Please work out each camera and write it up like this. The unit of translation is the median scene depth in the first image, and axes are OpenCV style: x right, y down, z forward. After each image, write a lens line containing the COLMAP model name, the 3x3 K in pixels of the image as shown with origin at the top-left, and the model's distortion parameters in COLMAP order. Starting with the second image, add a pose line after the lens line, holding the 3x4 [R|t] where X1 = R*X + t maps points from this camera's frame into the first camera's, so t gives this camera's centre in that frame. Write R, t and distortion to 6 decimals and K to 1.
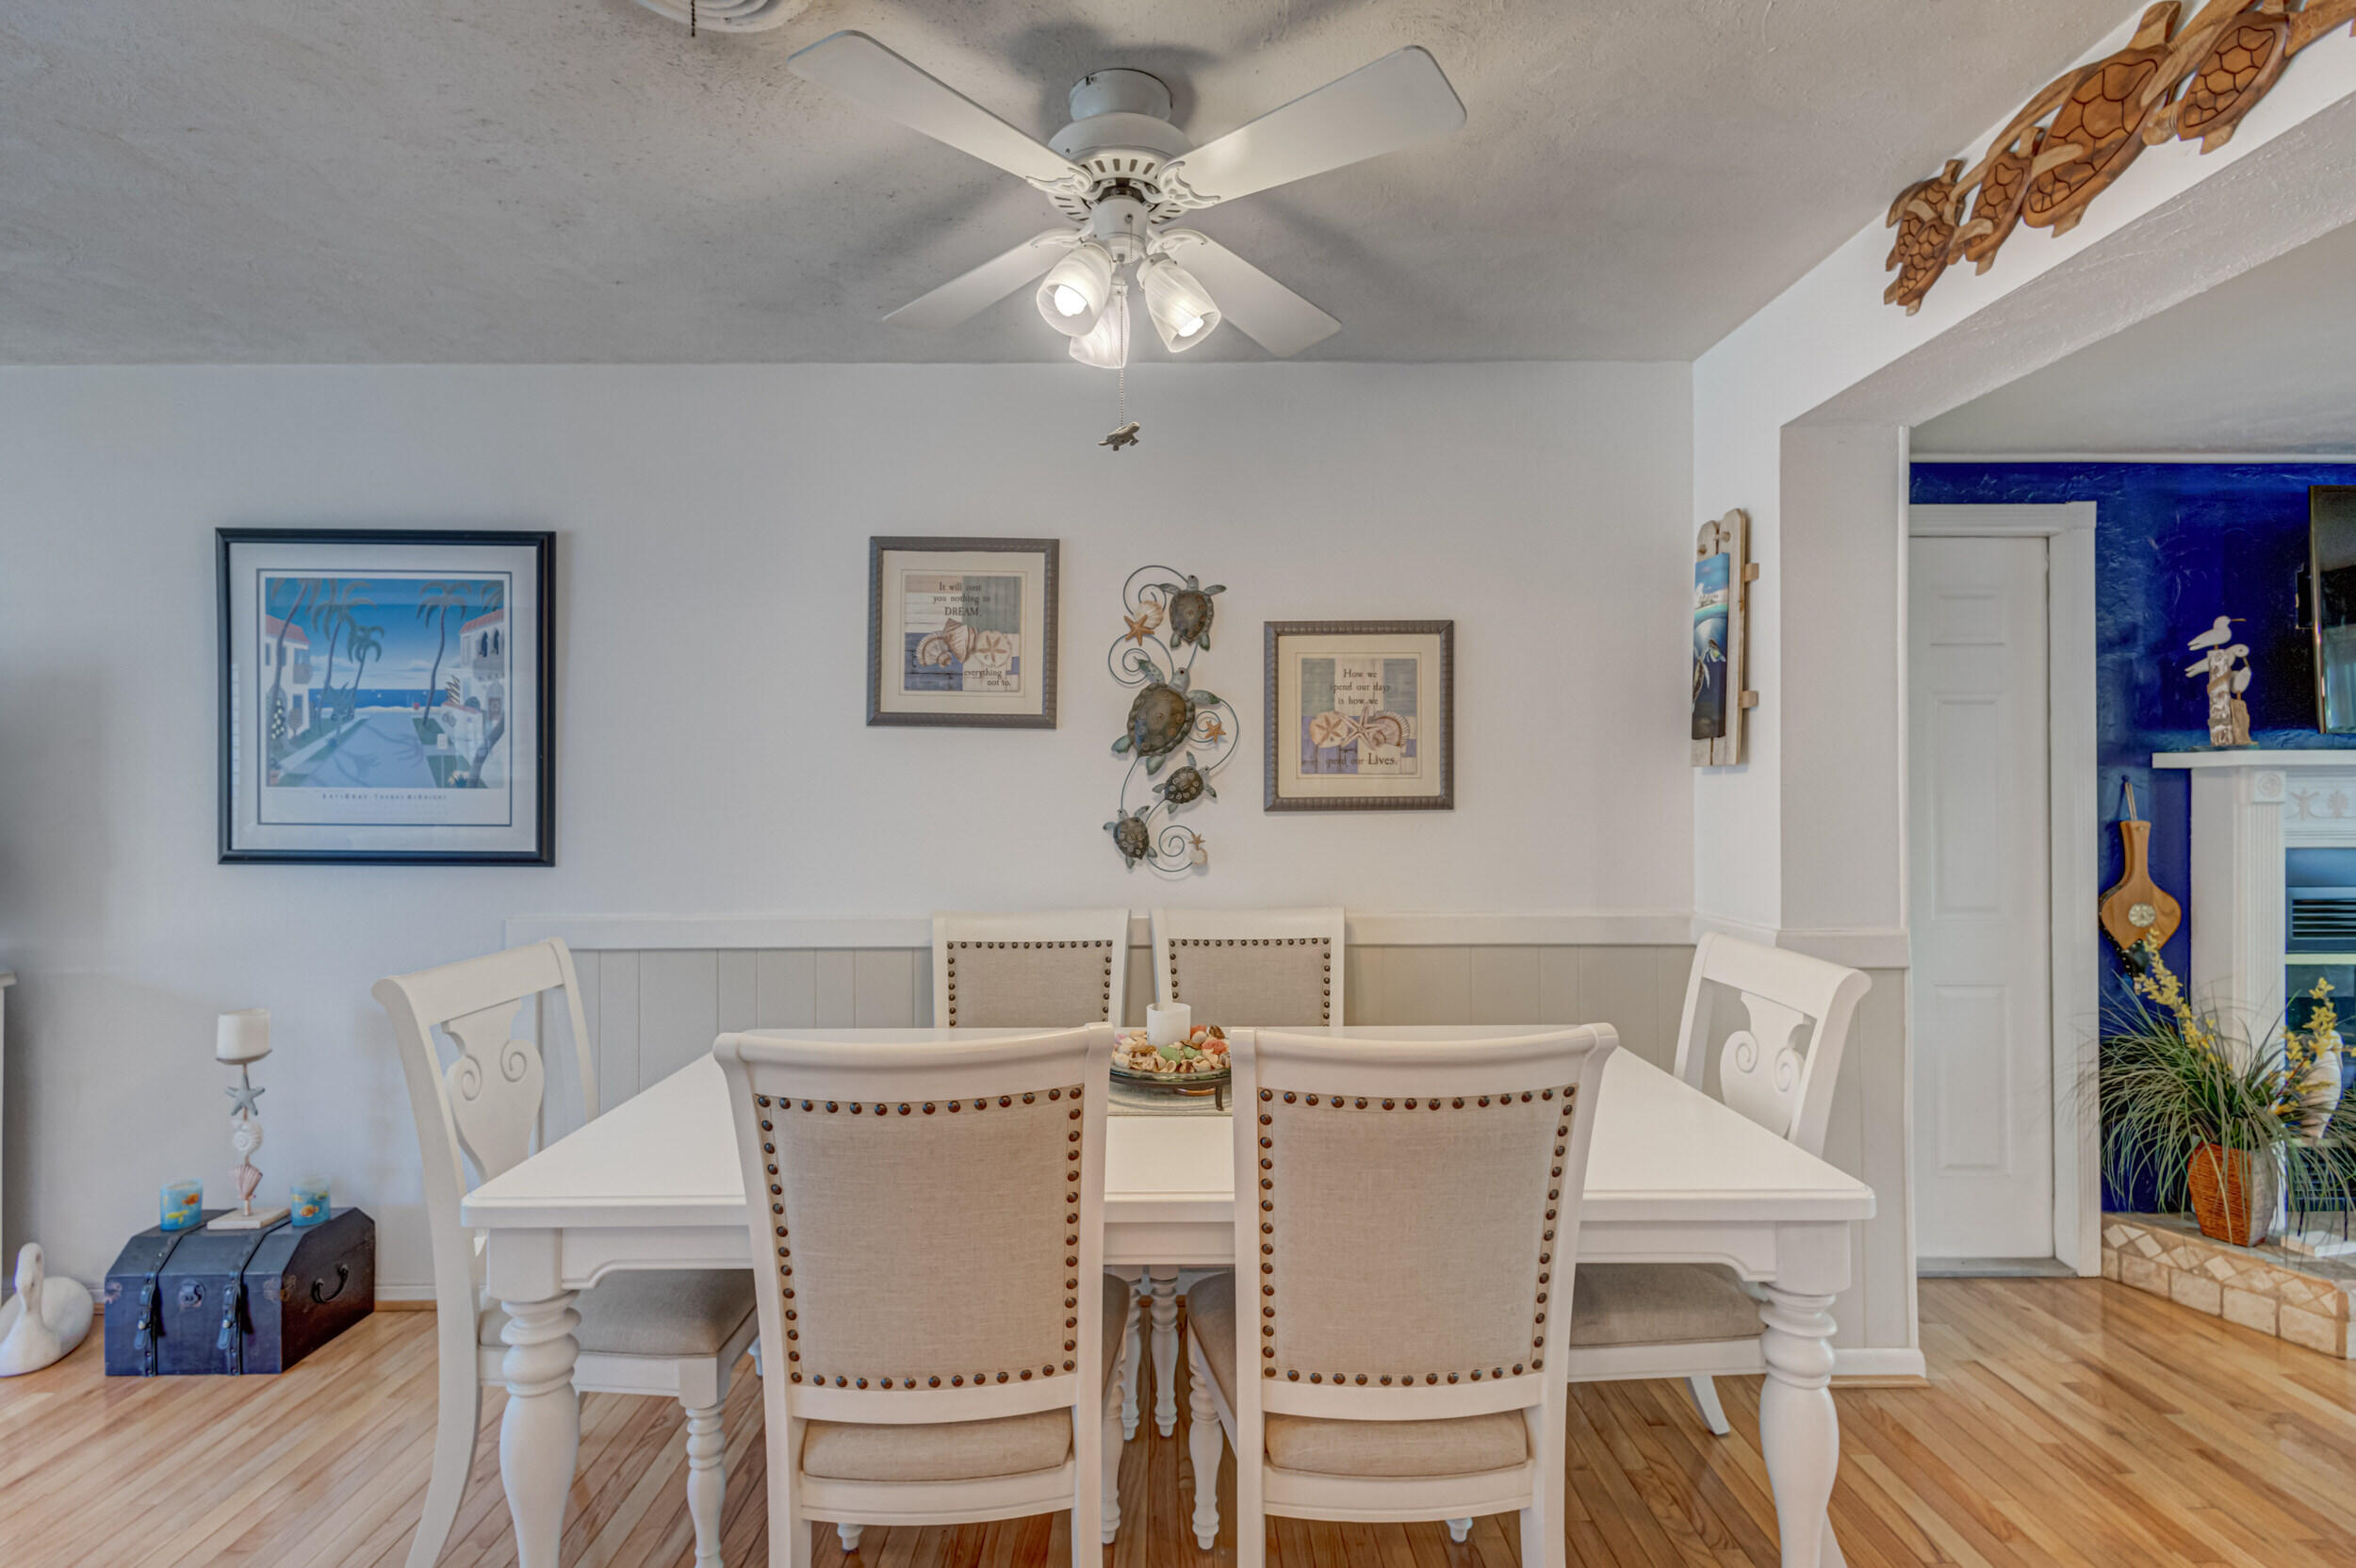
lens RADIAL K [[1110.1, 0, 1176.3], [0, 1110.1, 782.4], [0, 0, 1]] dist [0.018639, -0.007889]
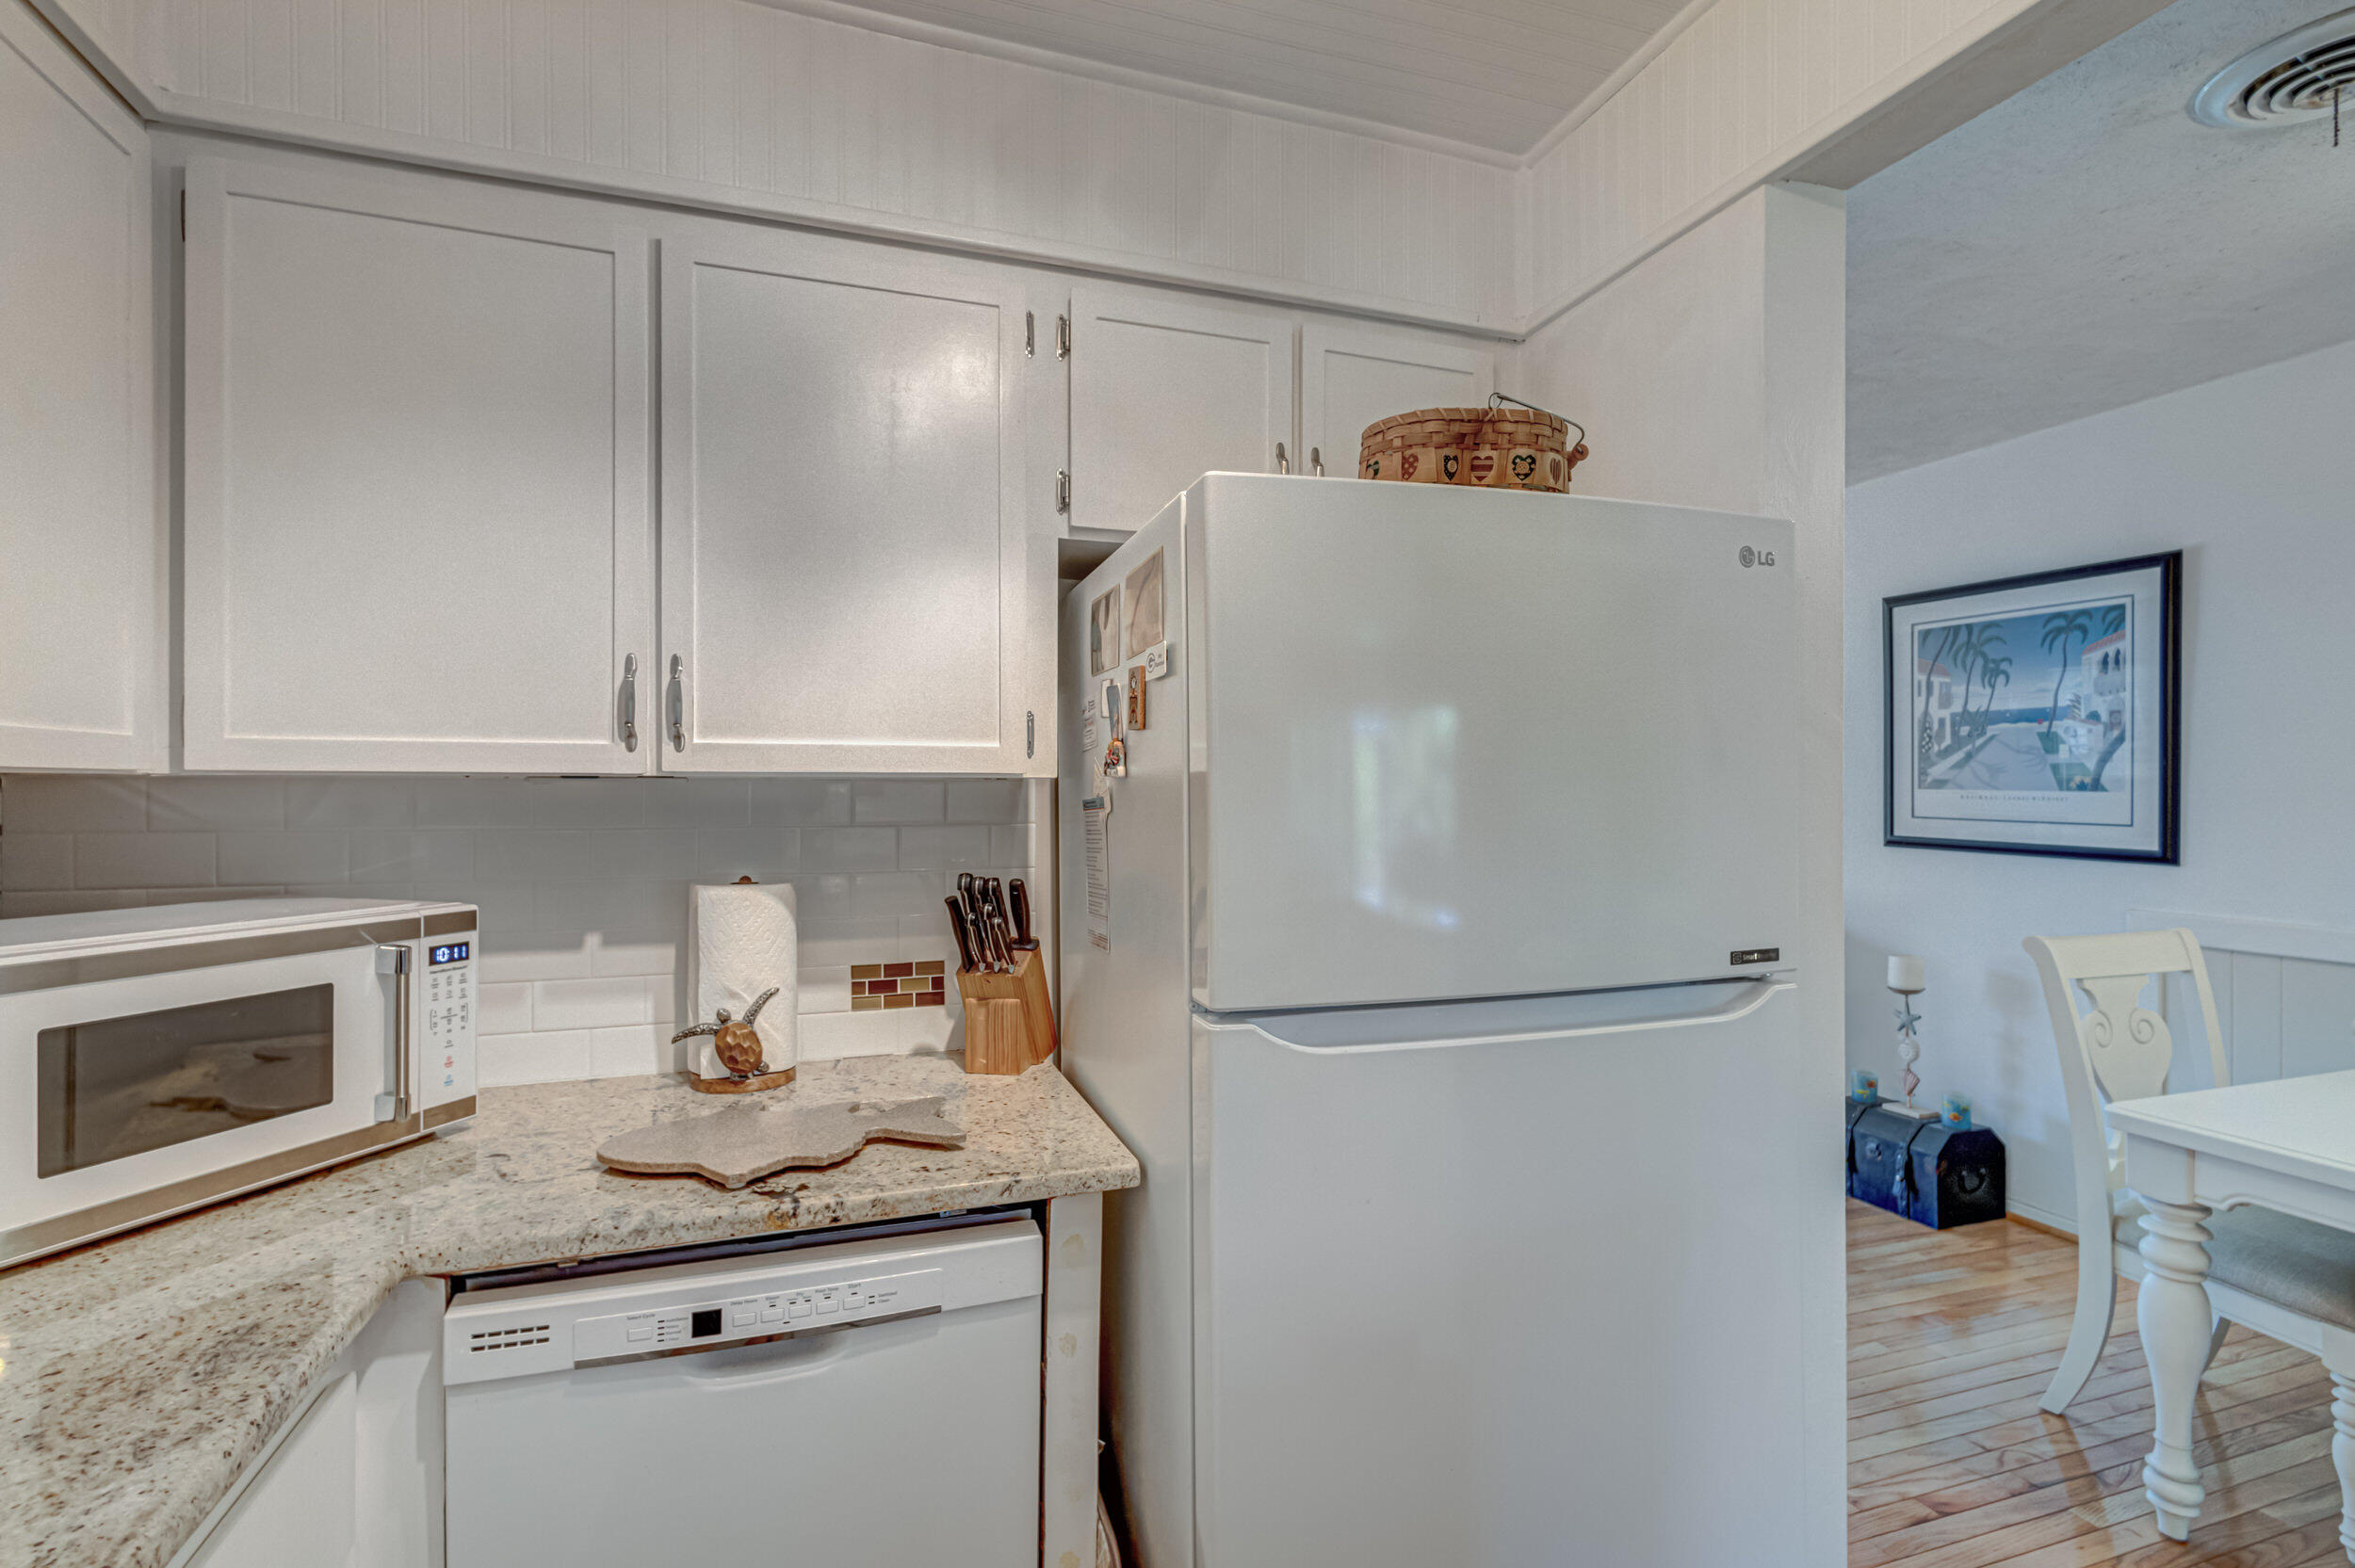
lens RADIAL K [[1082.9, 0, 1172.4], [0, 1082.9, 787.1], [0, 0, 1]] dist [0.011796, -0.005712]
pose [[0.316232, 0.004263, -0.948672, 0.132140], [0.003590, 0.999977, 0.005690, -0.009719], [0.948675, -0.005205, 0.316209, -0.254351]]
